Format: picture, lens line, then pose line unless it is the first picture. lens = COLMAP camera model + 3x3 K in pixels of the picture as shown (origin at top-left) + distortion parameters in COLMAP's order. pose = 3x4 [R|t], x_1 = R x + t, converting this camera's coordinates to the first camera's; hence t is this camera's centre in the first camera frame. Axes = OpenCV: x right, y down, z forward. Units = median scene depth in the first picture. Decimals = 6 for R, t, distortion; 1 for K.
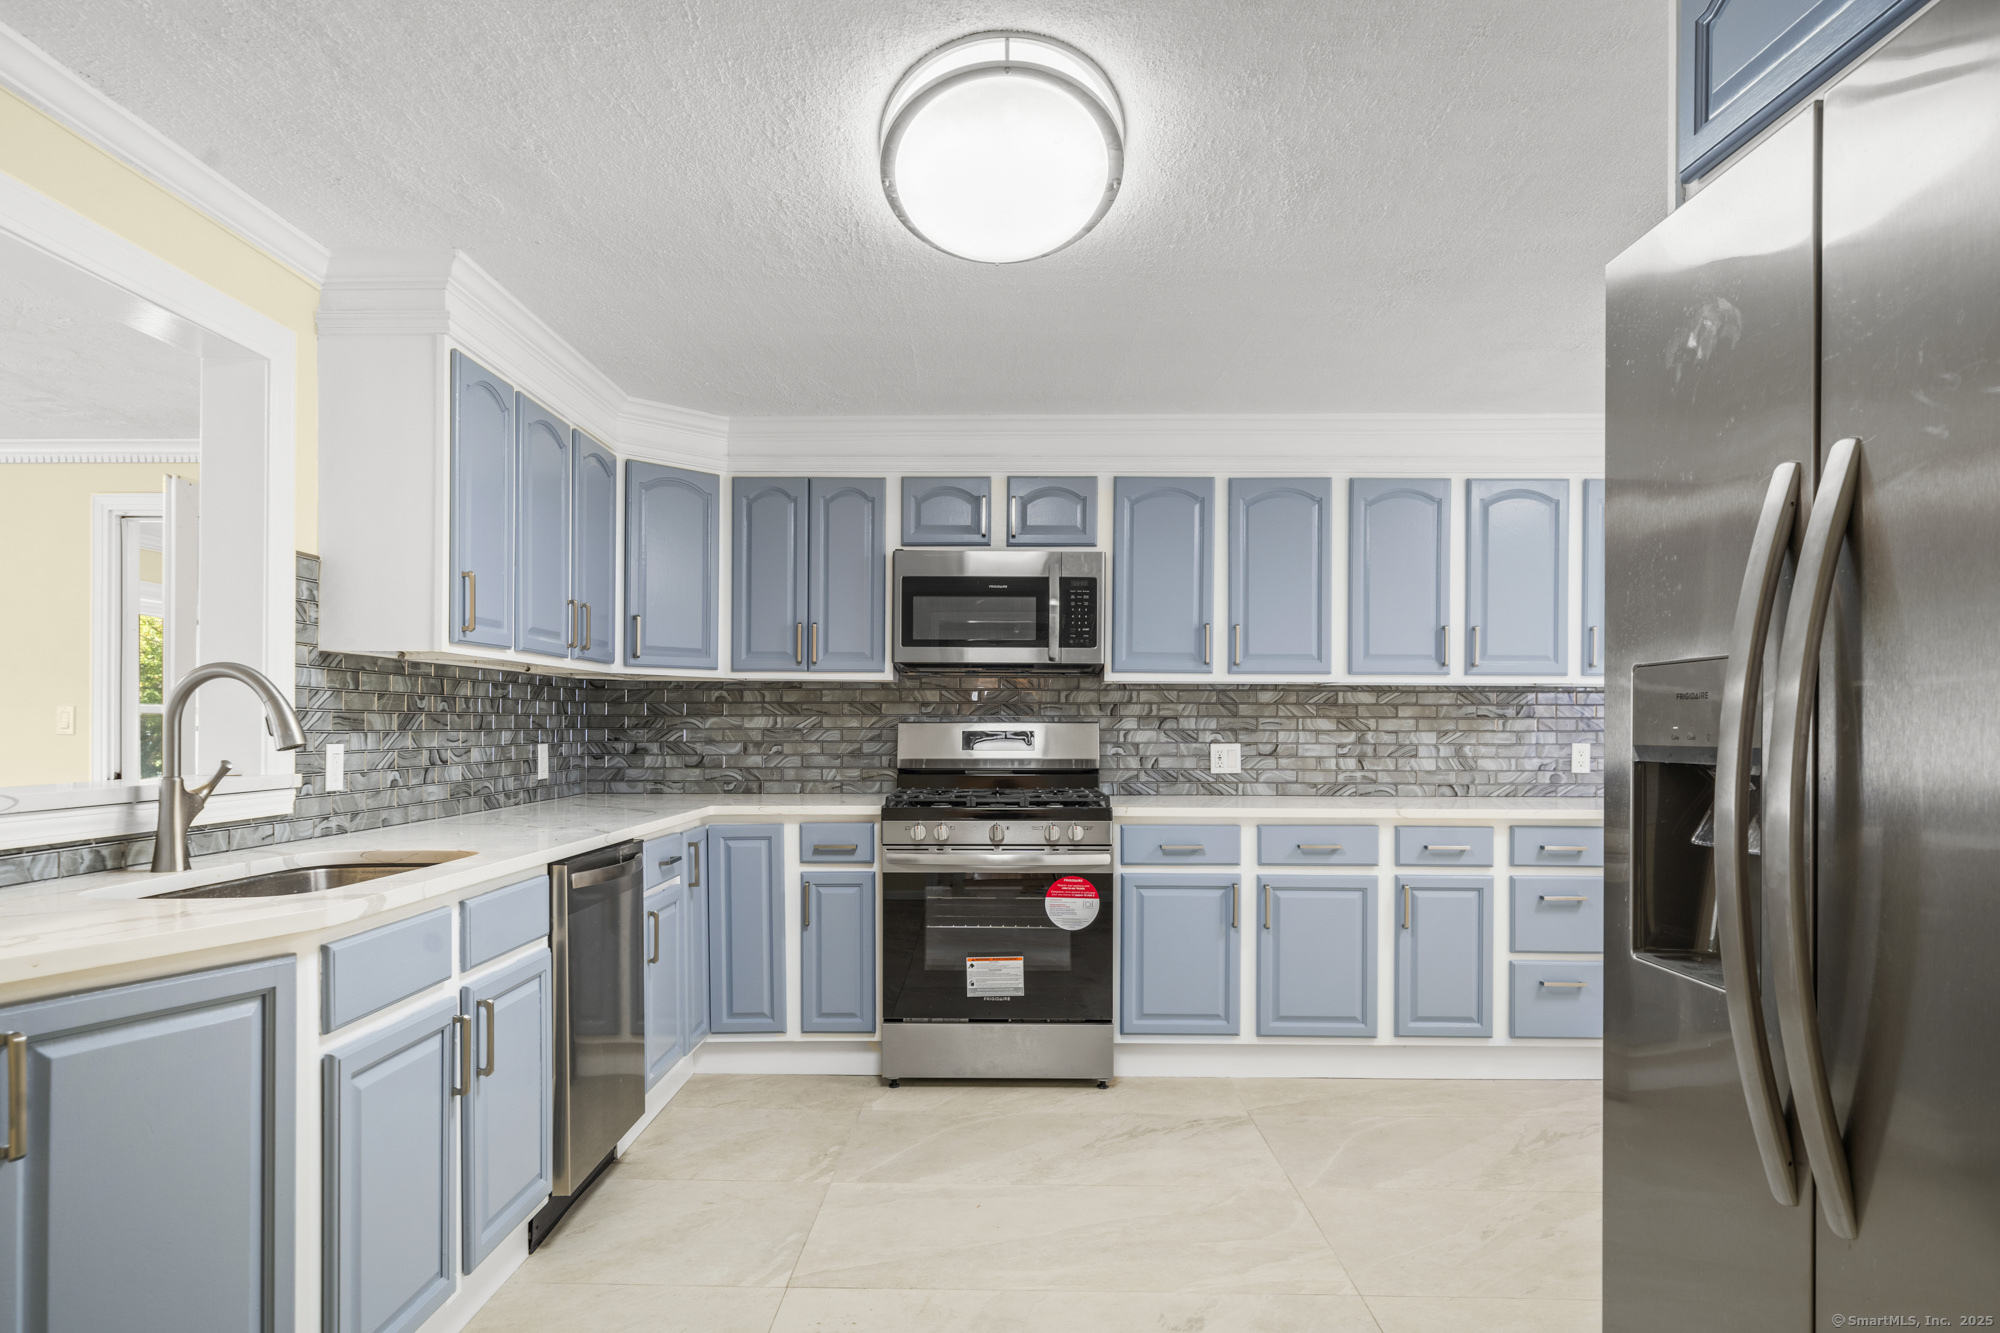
lens RADIAL K [[1147.1, 0, 1000.1], [0, 1147.1, 674.2], [0, 0, 1]] dist [0.002277, 0.000107]
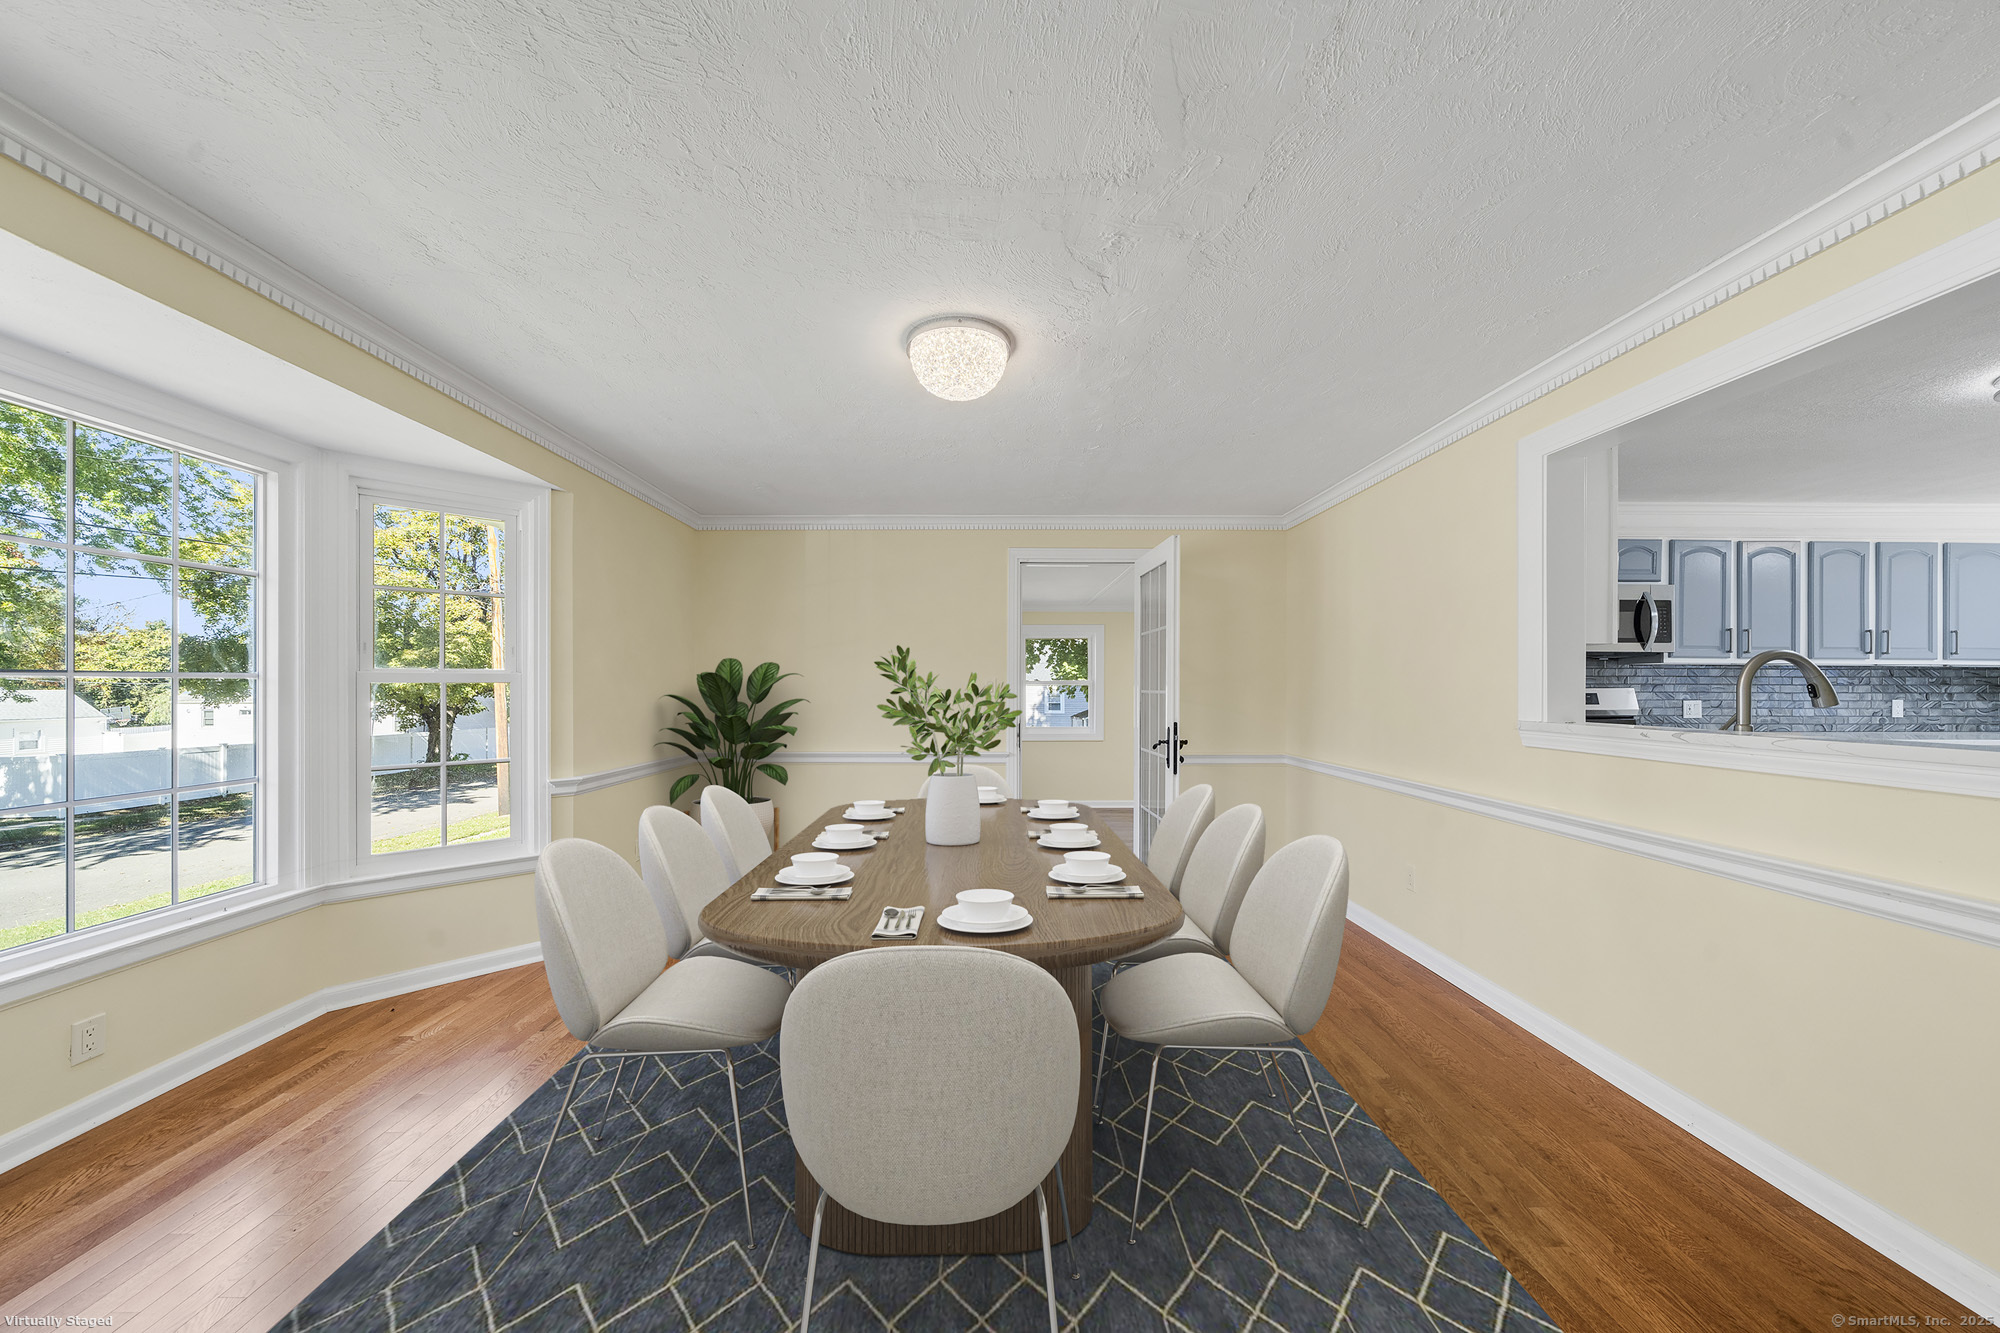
lens RADIAL K [[702.8, 0, 1000.2], [0, 702.8, 654.7], [0, 0, 1]] dist [-0.001045, -0.000077]
pose [[0.998780, 0.002286, 0.049330, -0.854609], [-0.002448, 0.999992, 0.003224, -0.006327], [-0.049322, -0.003341, 0.998777, 0.034991]]
